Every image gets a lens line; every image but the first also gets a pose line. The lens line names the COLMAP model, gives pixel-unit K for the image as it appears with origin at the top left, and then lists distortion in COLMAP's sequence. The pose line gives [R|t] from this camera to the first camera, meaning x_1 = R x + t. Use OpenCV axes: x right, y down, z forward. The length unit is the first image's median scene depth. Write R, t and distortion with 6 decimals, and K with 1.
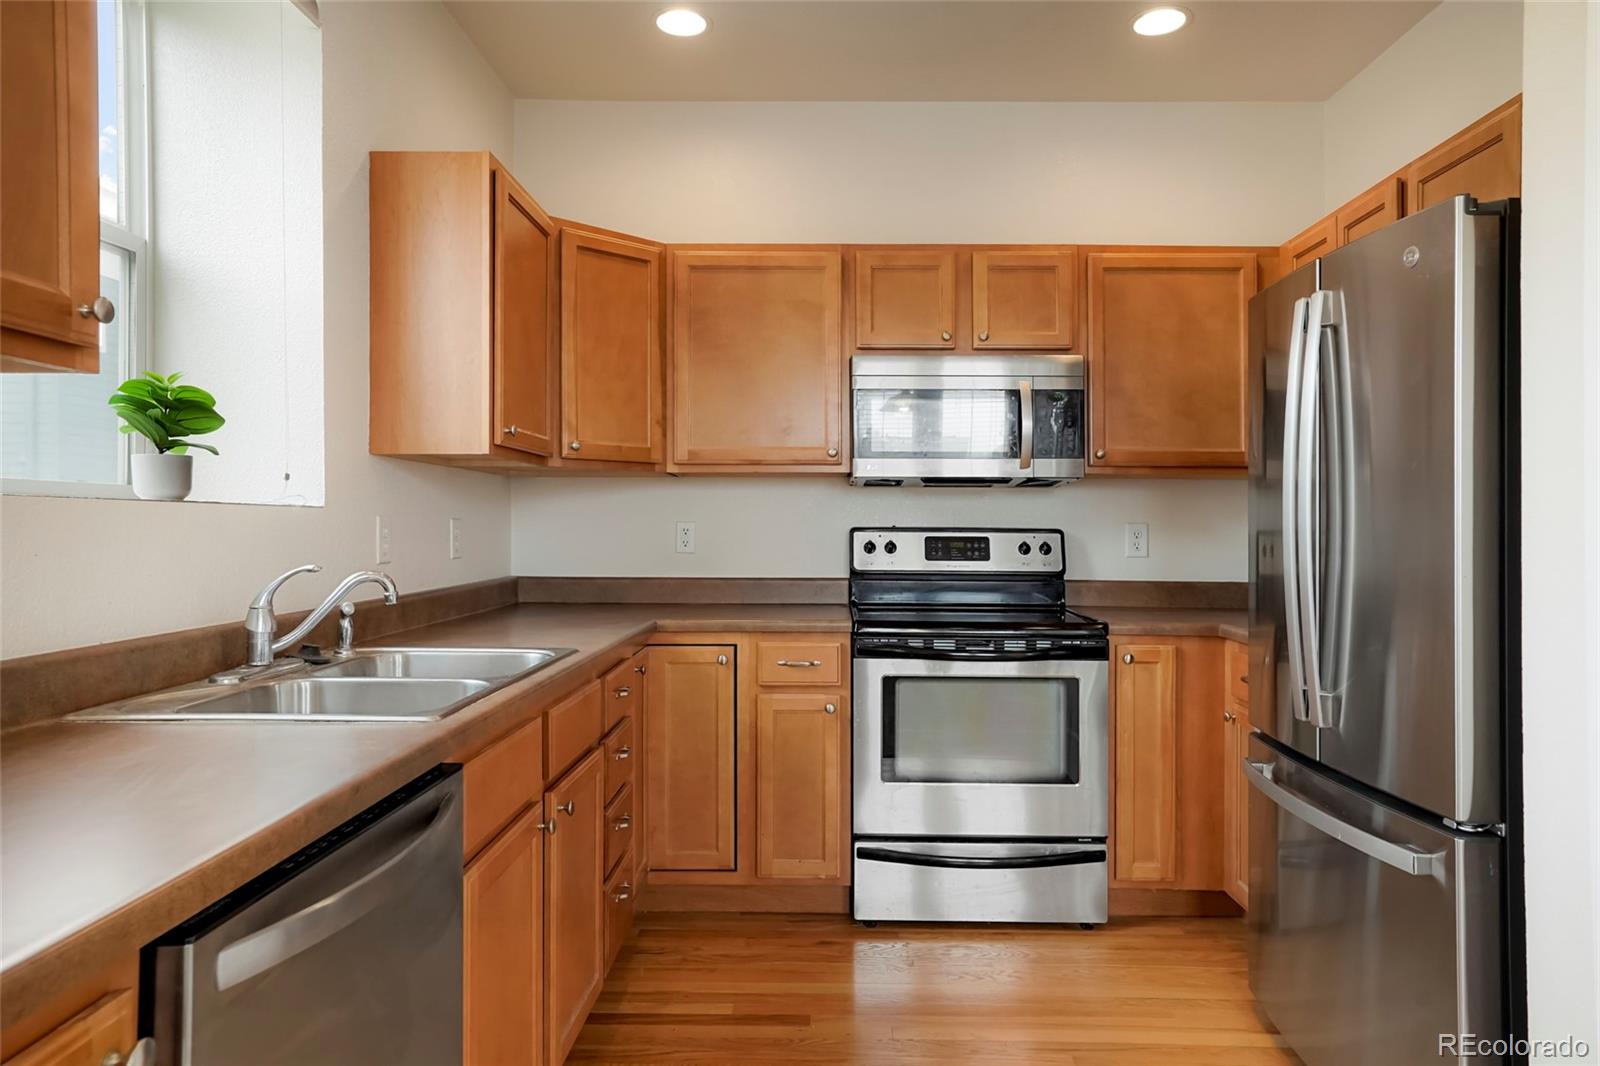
lens RADIAL K [[1043.7, 0, 805.0], [0, 1043.7, 519.3], [0, 0, 1]] dist [-0.002073, 0.000097]
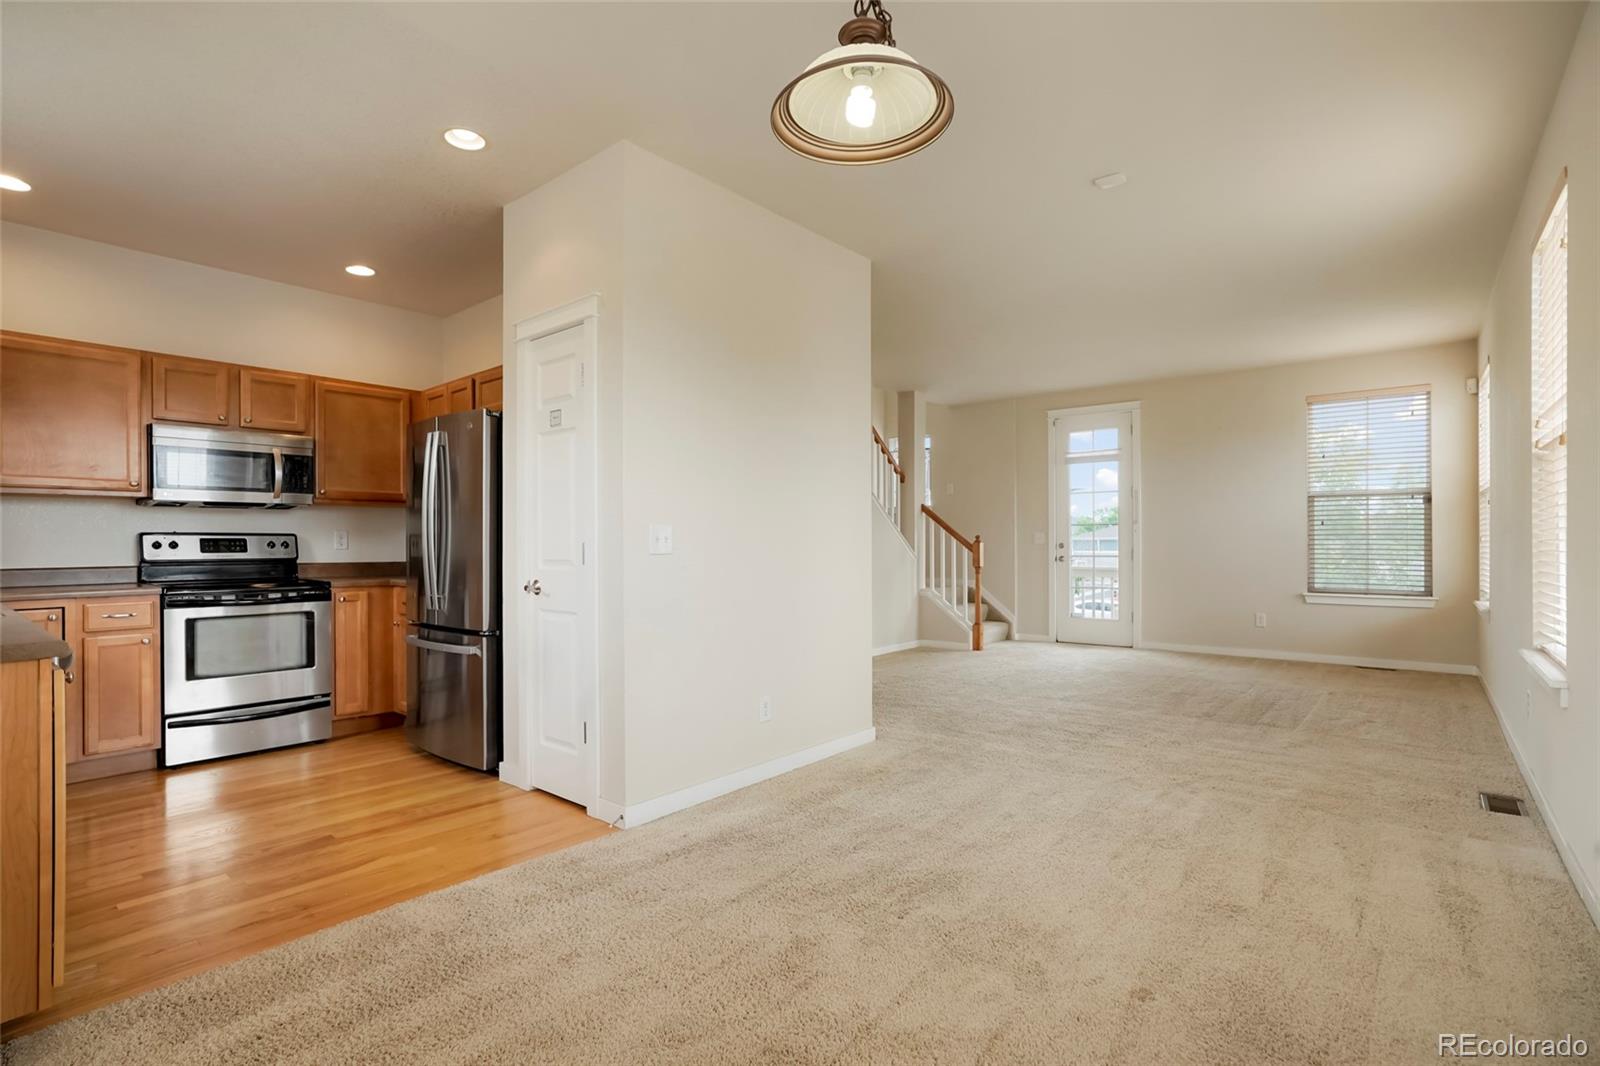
lens RADIAL K [[794.1, 0, 800.0], [0, 794.1, 533.0], [0, 0, 1]] dist [-0.018387, 0.001543]
pose [[0.643521, 0.003982, 0.765418, -0.240049], [0.001938, 0.999975, -0.006832, 0.020739], [-0.765426, 0.005880, 0.643497, -0.536290]]
